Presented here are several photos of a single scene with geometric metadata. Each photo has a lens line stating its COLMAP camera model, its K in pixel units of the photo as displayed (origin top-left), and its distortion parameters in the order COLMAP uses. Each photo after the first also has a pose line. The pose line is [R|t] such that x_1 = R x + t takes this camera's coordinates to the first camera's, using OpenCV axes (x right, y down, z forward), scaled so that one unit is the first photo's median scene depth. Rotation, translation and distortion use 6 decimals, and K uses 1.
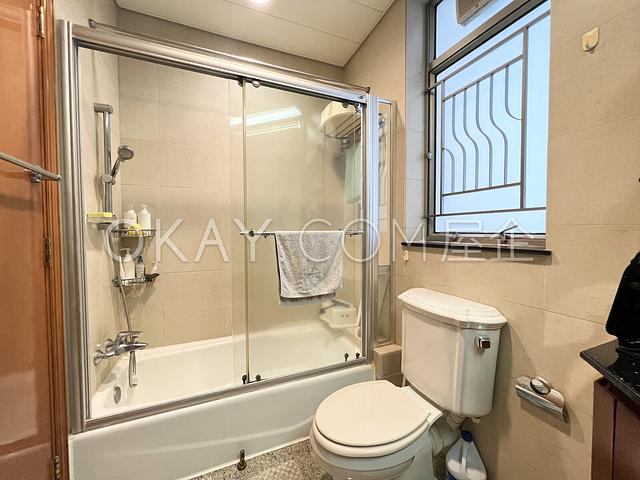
lens RADIAL K [[258.2, 0, 320.8], [0, 258.2, 236.3], [0, 0, 1]] dist [-0.001169, 0.000305]
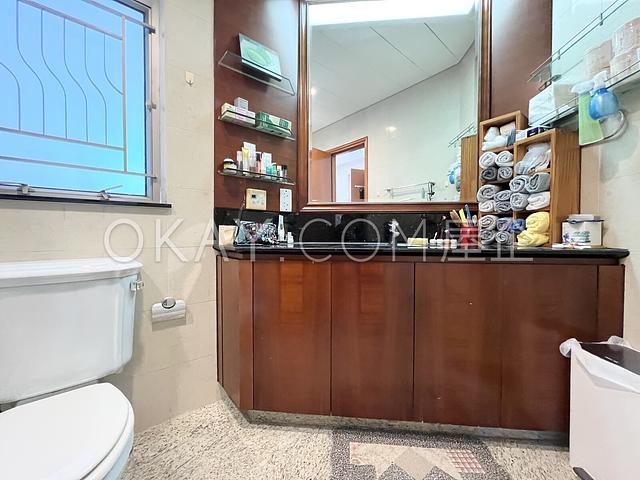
lens RADIAL K [[258.2, 0, 318.5], [0, 258.2, 240.2], [0, 0, 1]] dist [-0.001169, 0.000305]
pose [[-0.304131, -0.011325, 0.952563, -0.588363], [0.030402, 0.999305, 0.021587, 0.200484], [-0.952145, 0.035525, -0.303575, 0.537185]]
